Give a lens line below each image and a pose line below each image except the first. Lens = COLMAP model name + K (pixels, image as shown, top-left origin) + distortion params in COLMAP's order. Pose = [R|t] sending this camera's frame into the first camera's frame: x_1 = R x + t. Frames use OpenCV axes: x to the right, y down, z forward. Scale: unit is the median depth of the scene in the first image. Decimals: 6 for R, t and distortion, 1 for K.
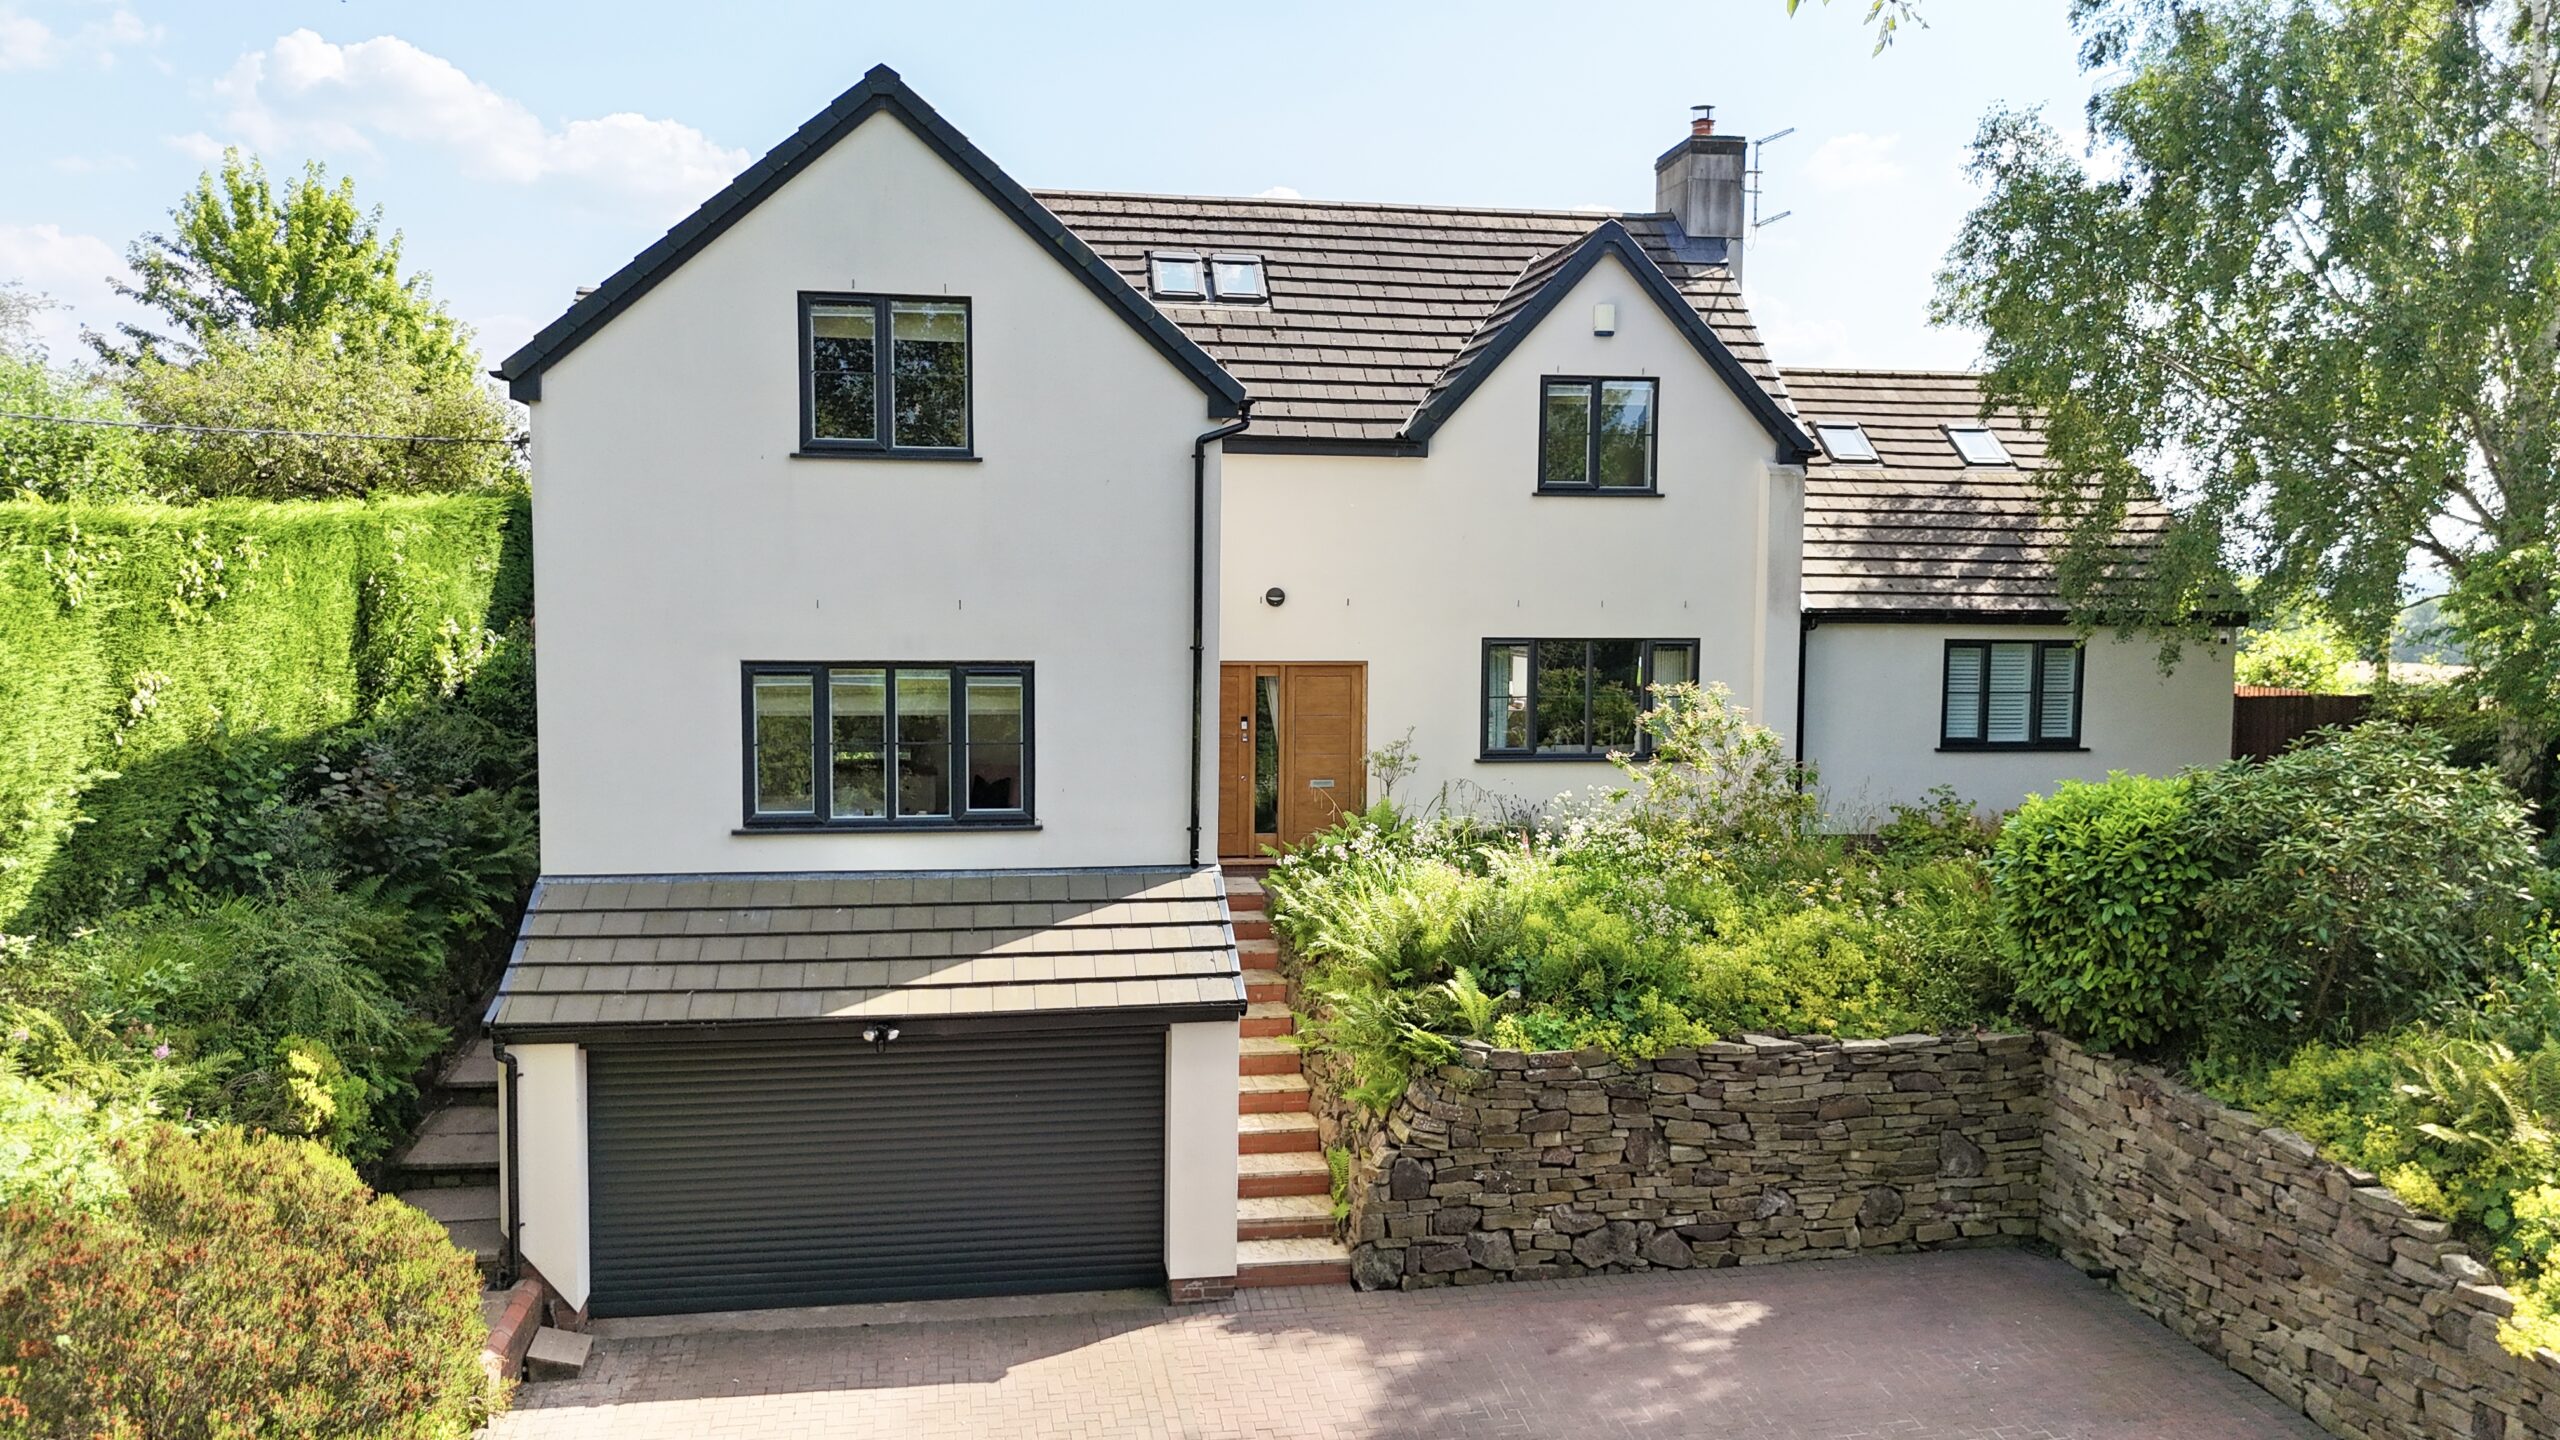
lens RADIAL K [[1868.9, 0, 1280.0], [0, 1868.9, 720.0], [0, 0, 1]] dist [0.143700, -0.335534]
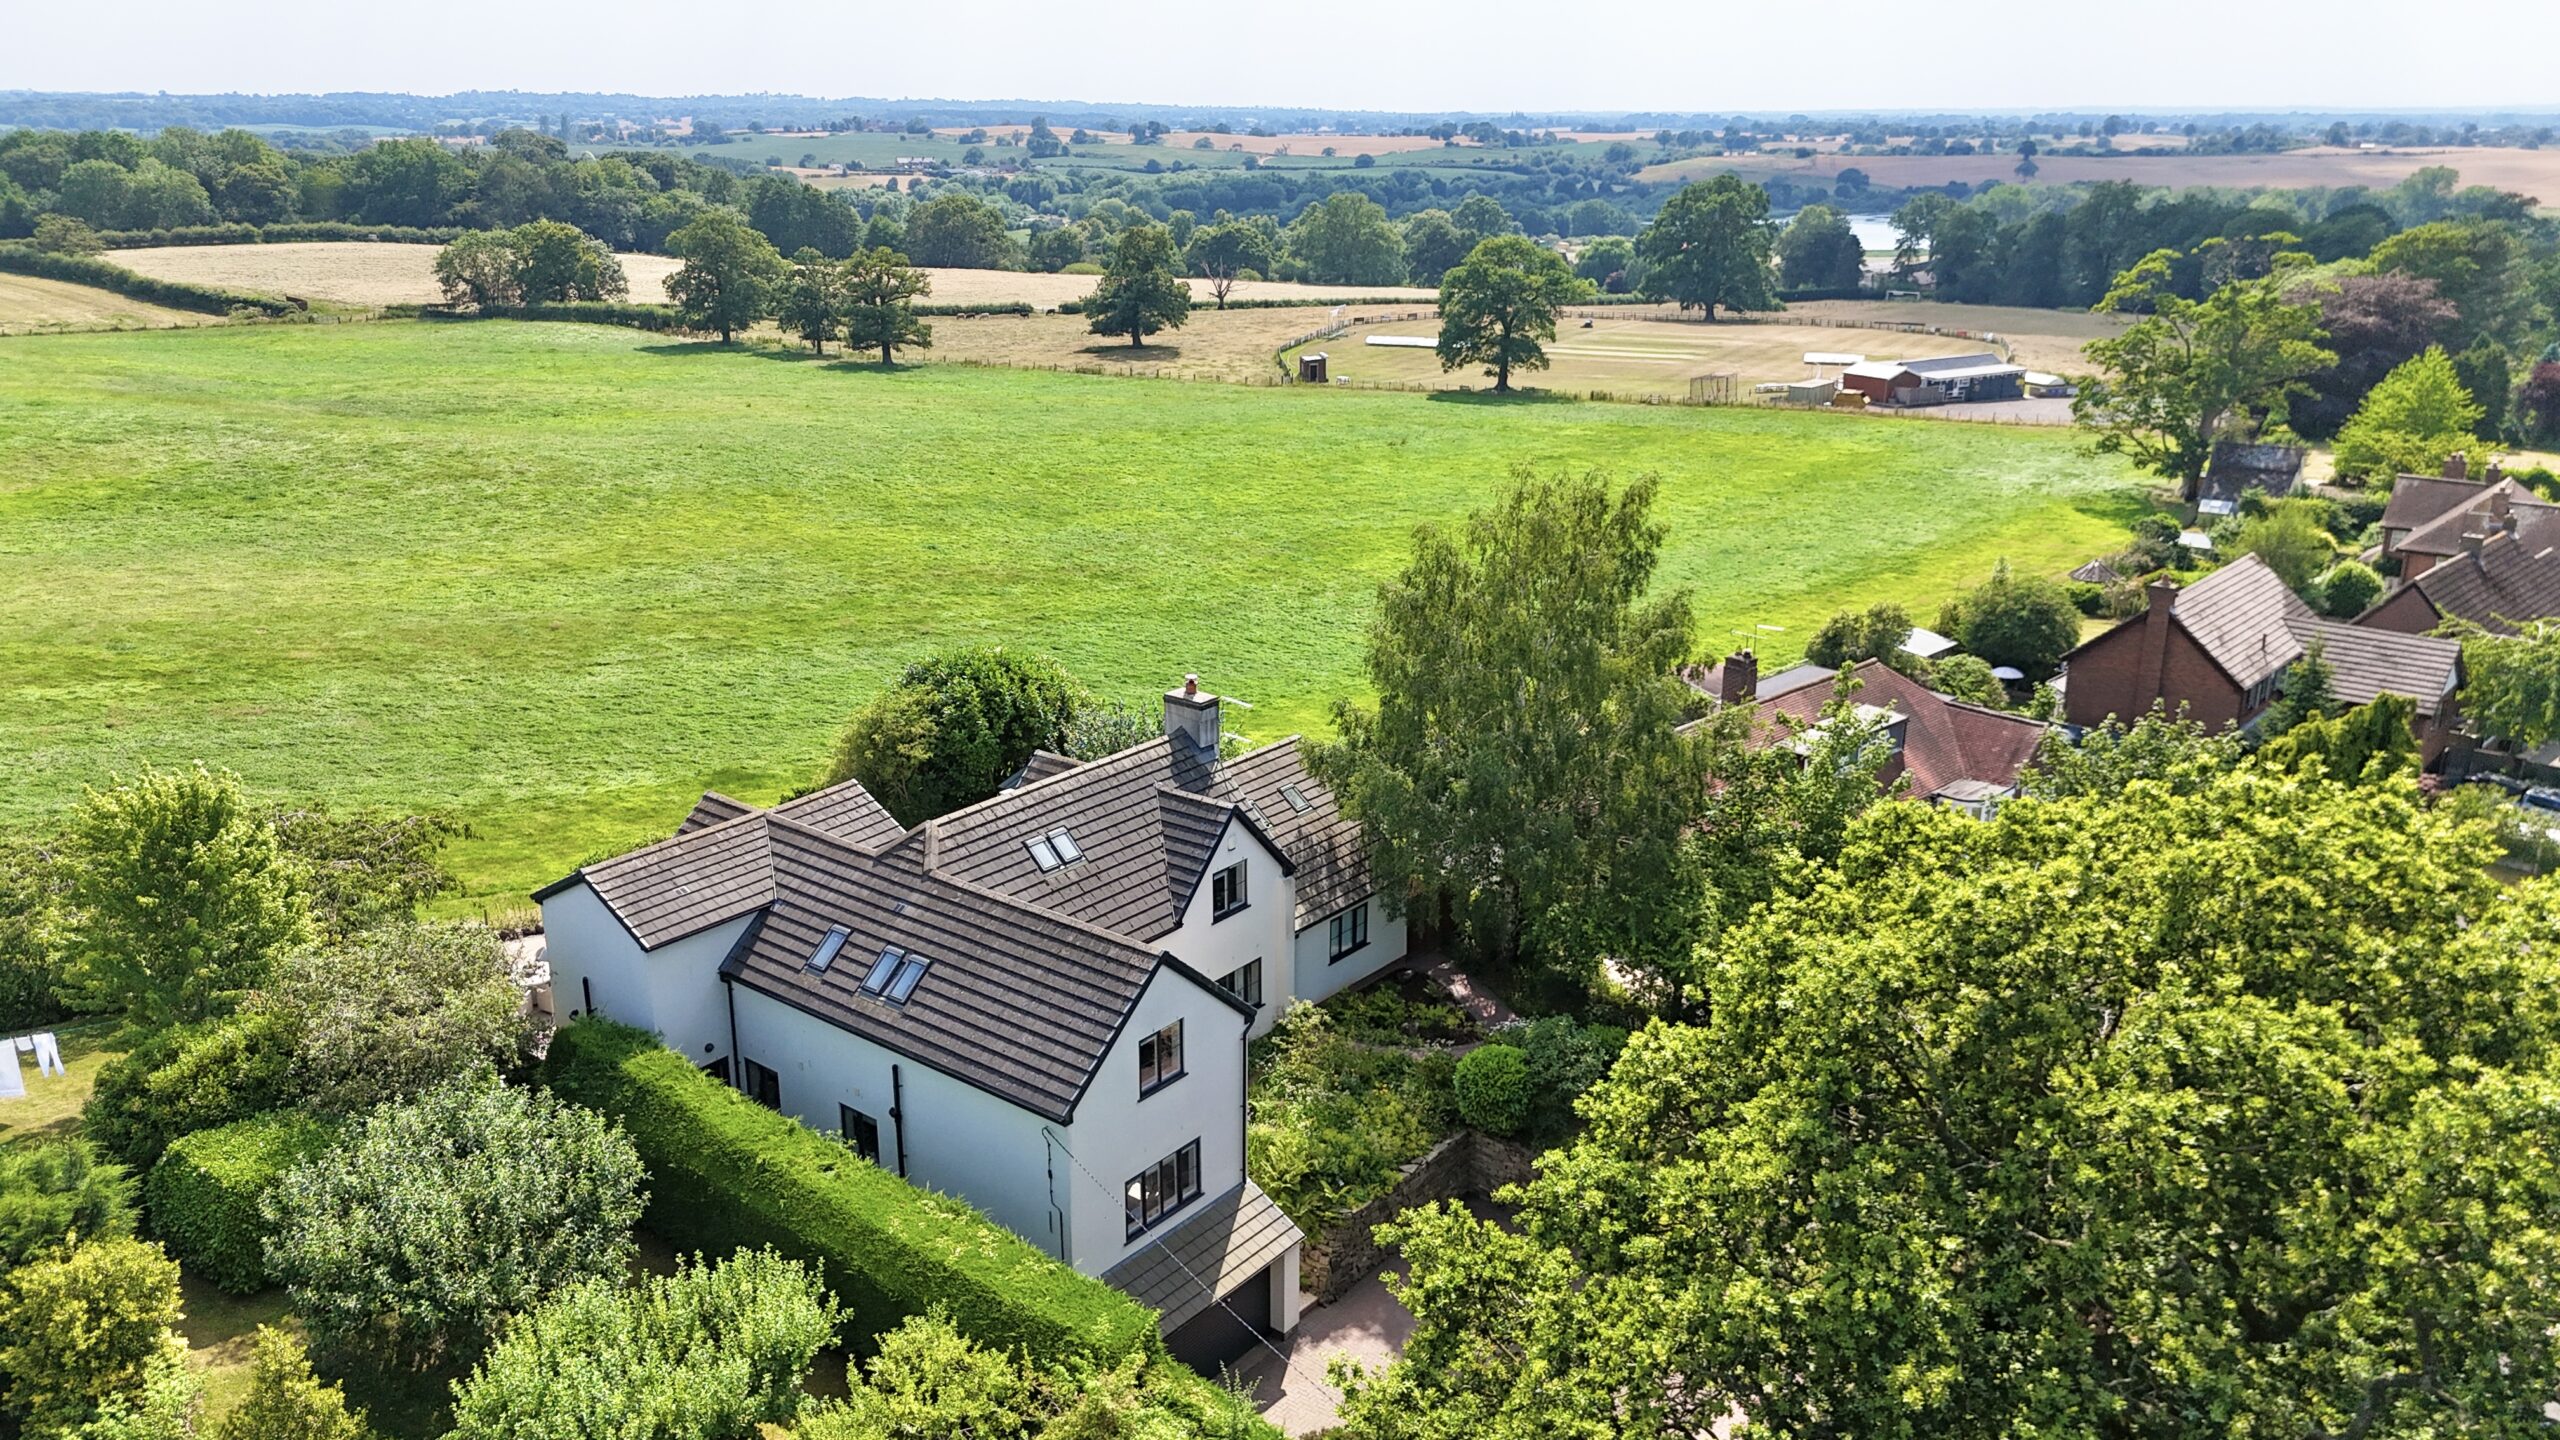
lens RADIAL K [[1868.9, 0, 1280.0], [0, 1868.9, 720.0], [0, 0, 1]] dist [0.143700, -0.335534]
pose [[0.738097, -0.211228, 0.640777, -1.600447], [0.052381, 0.964803, 0.257704, -1.251935], [-0.672658, -0.156646, 0.723183, -0.848294]]
